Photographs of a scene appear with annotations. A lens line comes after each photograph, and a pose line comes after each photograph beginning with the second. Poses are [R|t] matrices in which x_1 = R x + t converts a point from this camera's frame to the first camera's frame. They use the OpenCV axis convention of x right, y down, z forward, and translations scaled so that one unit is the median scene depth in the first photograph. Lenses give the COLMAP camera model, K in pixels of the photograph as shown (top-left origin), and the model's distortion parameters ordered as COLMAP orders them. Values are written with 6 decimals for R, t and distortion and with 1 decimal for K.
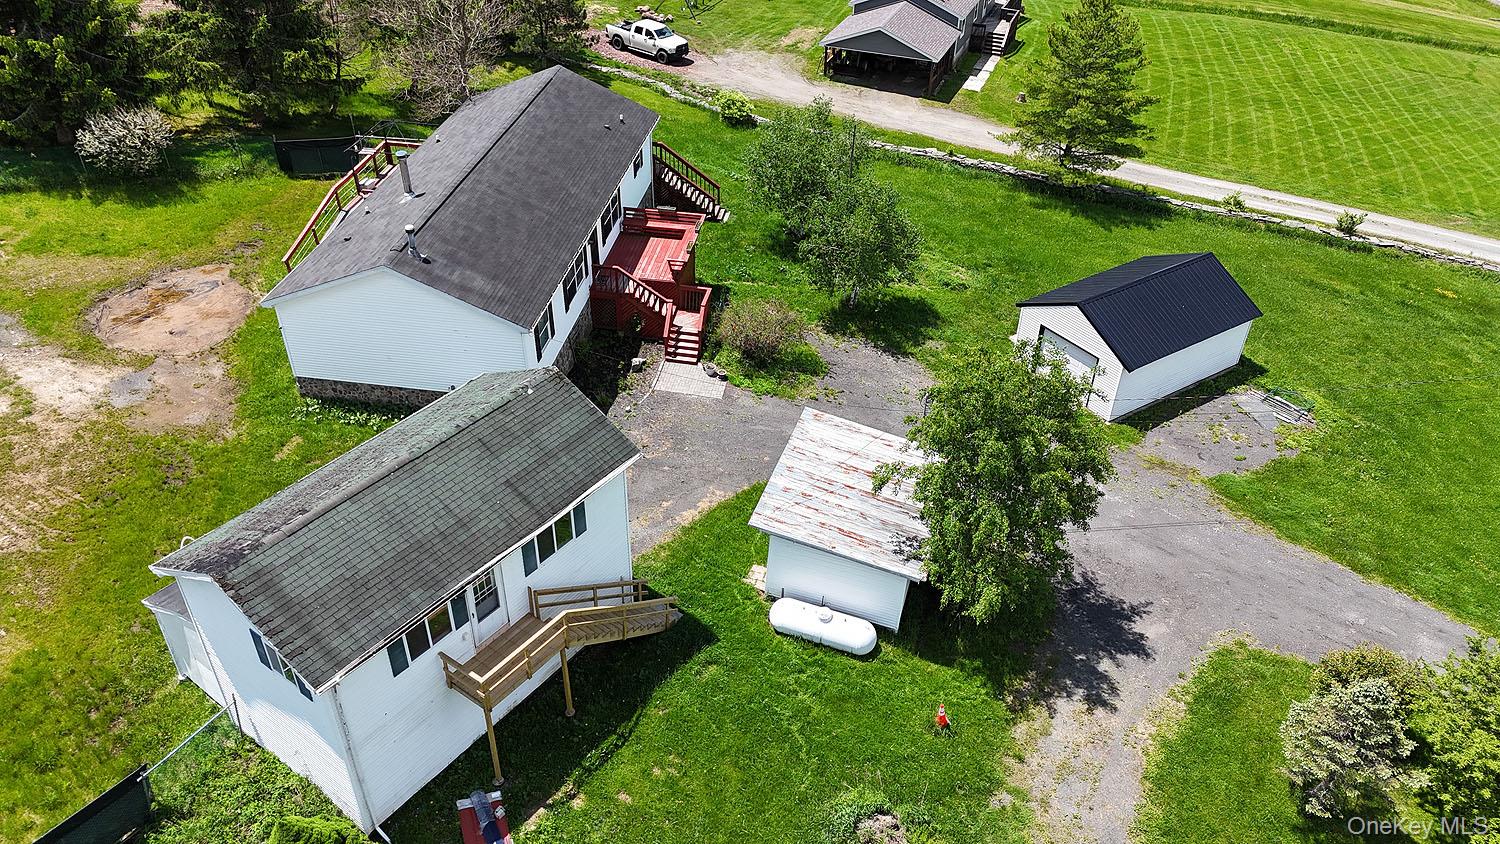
lens RADIAL K [[1103.0, 0, 752.8], [0, 1103.0, 412.2], [0, 0, 1]] dist [0.077433, -0.069516]
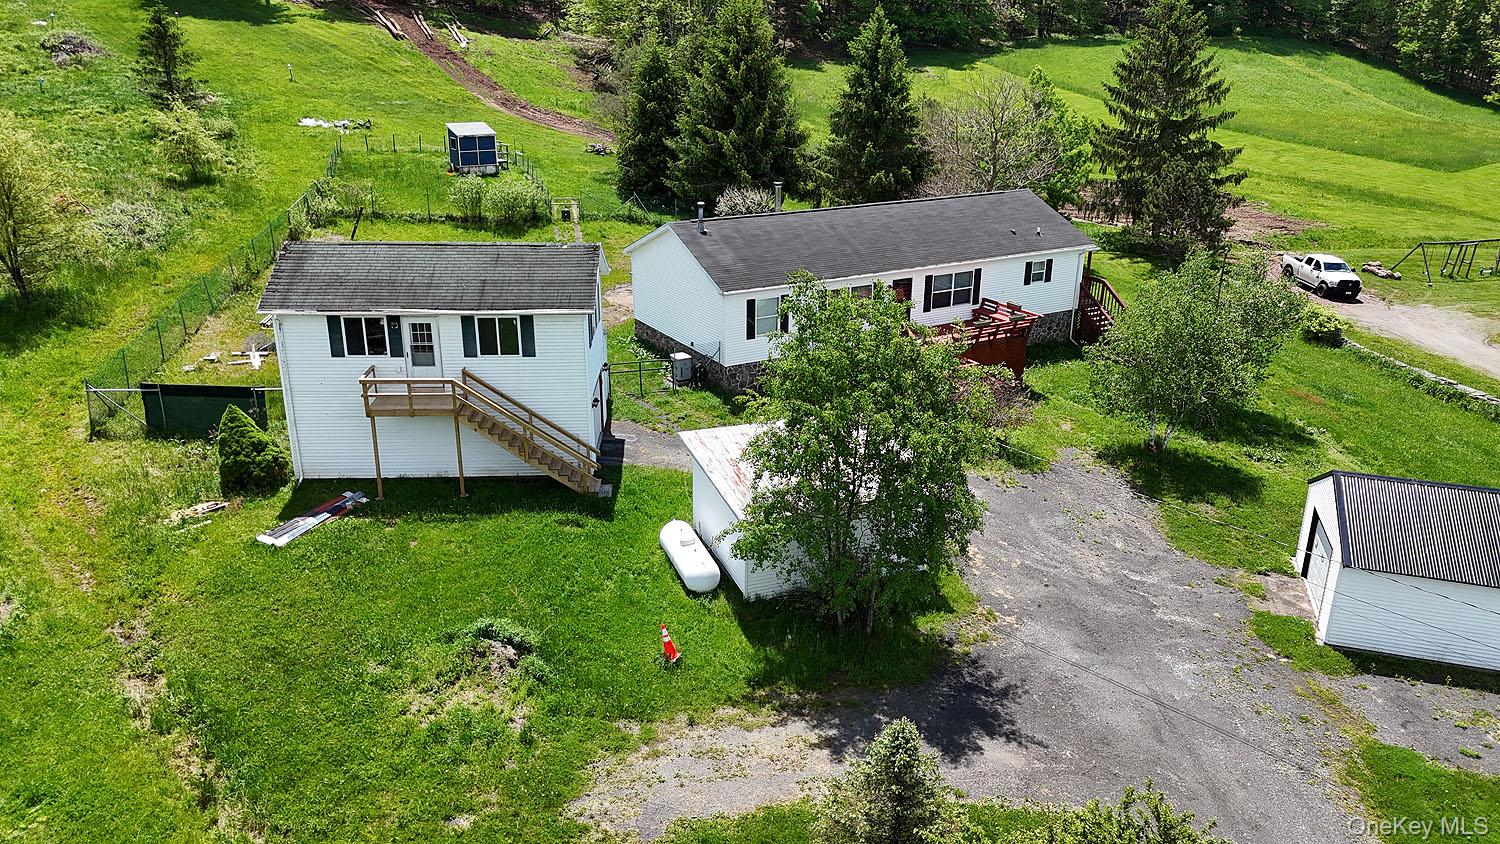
lens RADIAL K [[1103.0, 0, 752.8], [0, 1103.0, 412.2], [0, 0, 1]] dist [0.077433, -0.069516]
pose [[0.628196, 0.245369, -0.738353, 0.651752], [-0.451649, 0.887720, -0.089260, 0.117578], [0.633548, 0.389549, 0.668482, 0.277320]]
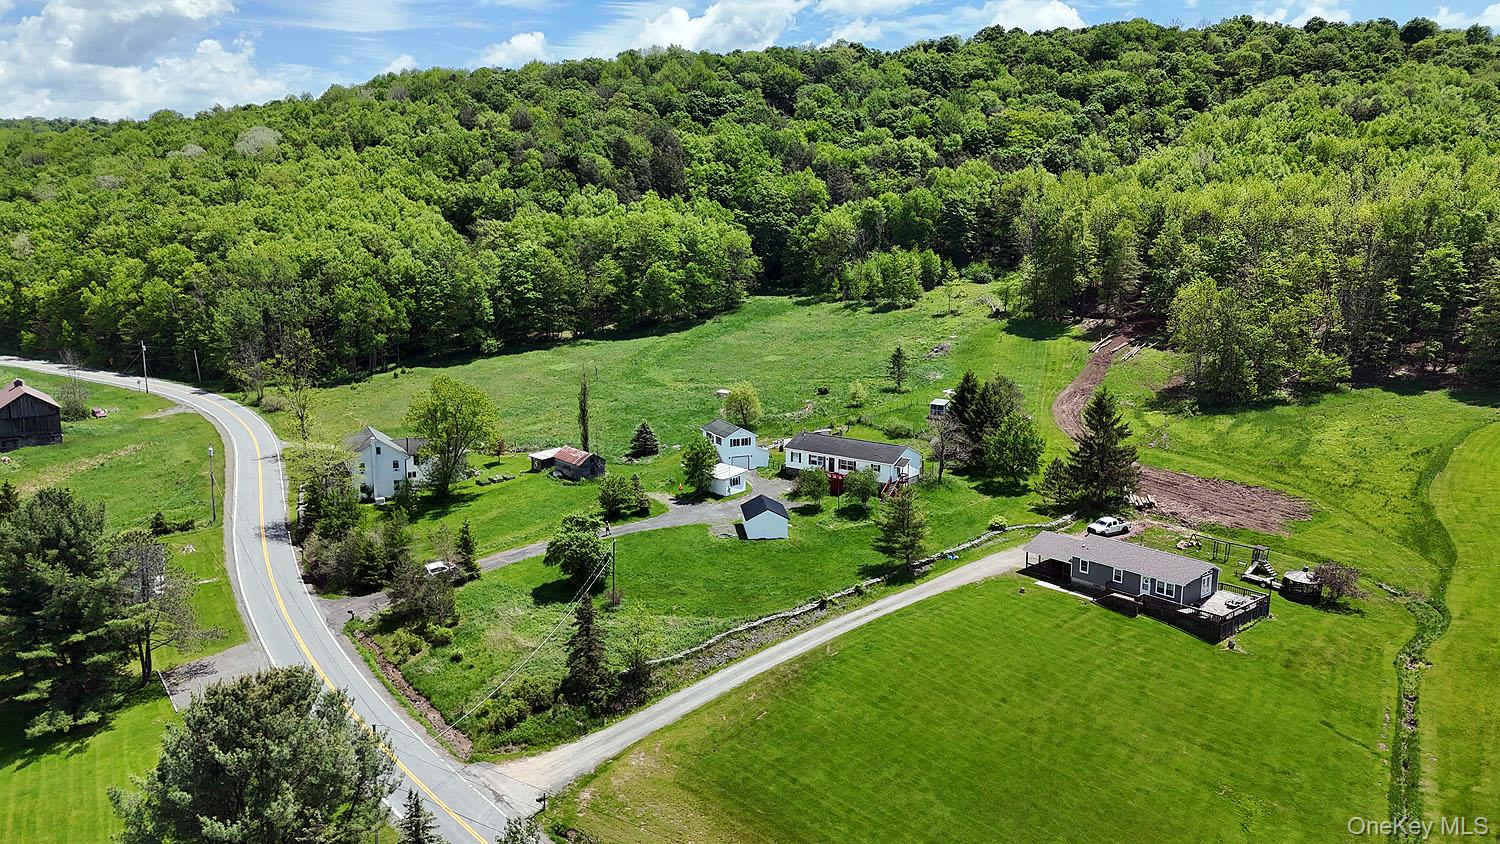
lens RADIAL K [[1103.0, 0, 752.8], [0, 1103.0, 412.2], [0, 0, 1]] dist [0.077433, -0.069516]
pose [[-0.467788, 0.124249, -0.875064, 3.772806], [-0.529912, 0.752958, 0.390190, -1.861032], [0.707367, 0.646233, -0.286383, 2.033964]]
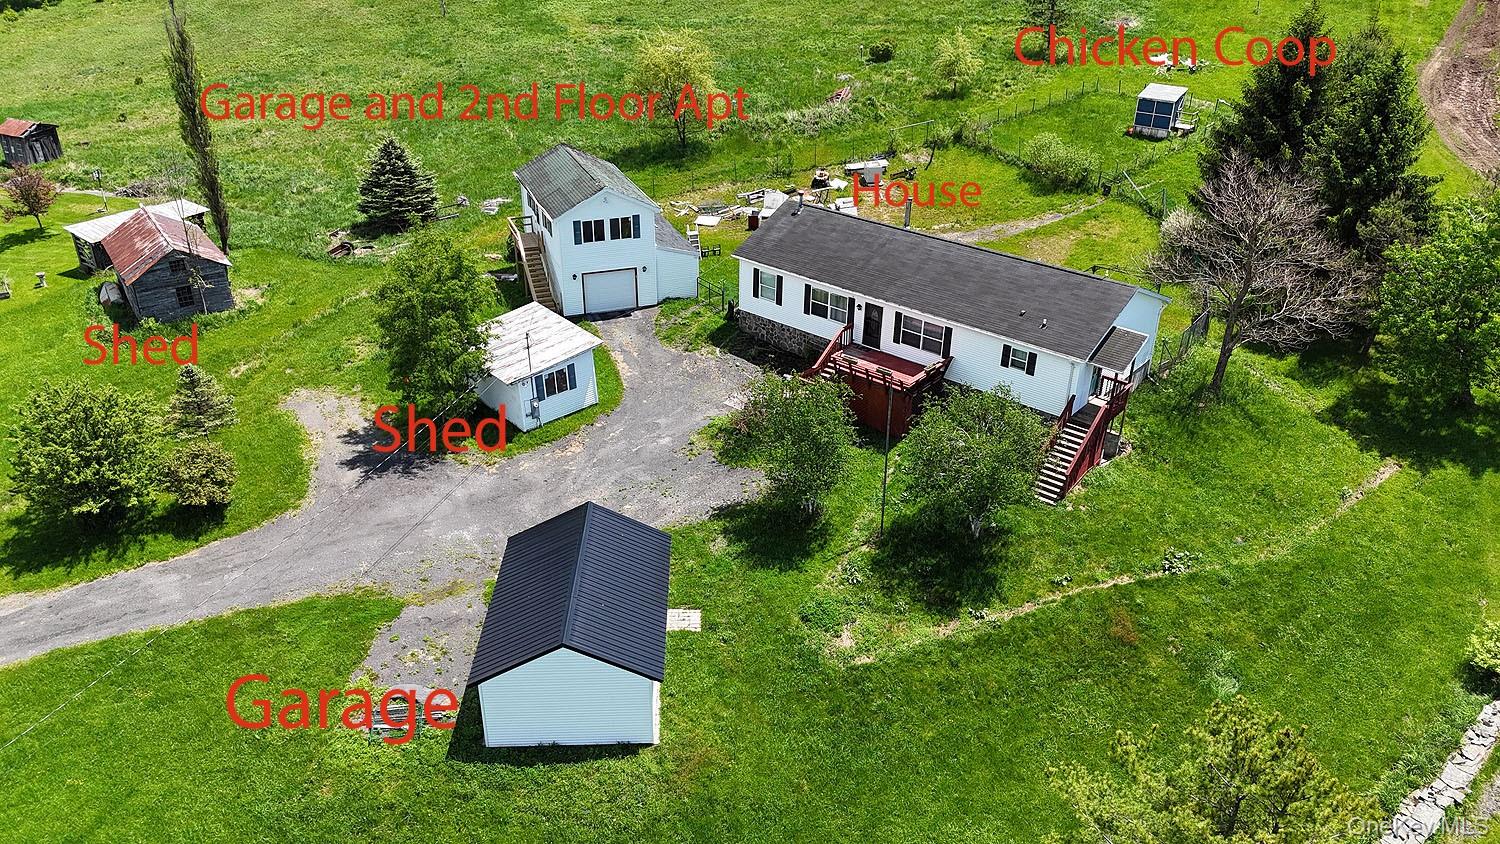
lens RADIAL K [[1103.0, 0, 752.8], [0, 1103.0, 412.2], [0, 0, 1]] dist [0.077433, -0.069516]
pose [[-0.523008, 0.368817, -0.768399, 1.014505], [-0.520846, 0.575320, 0.630655, -0.897360], [0.674671, 0.730056, -0.108800, 1.266478]]
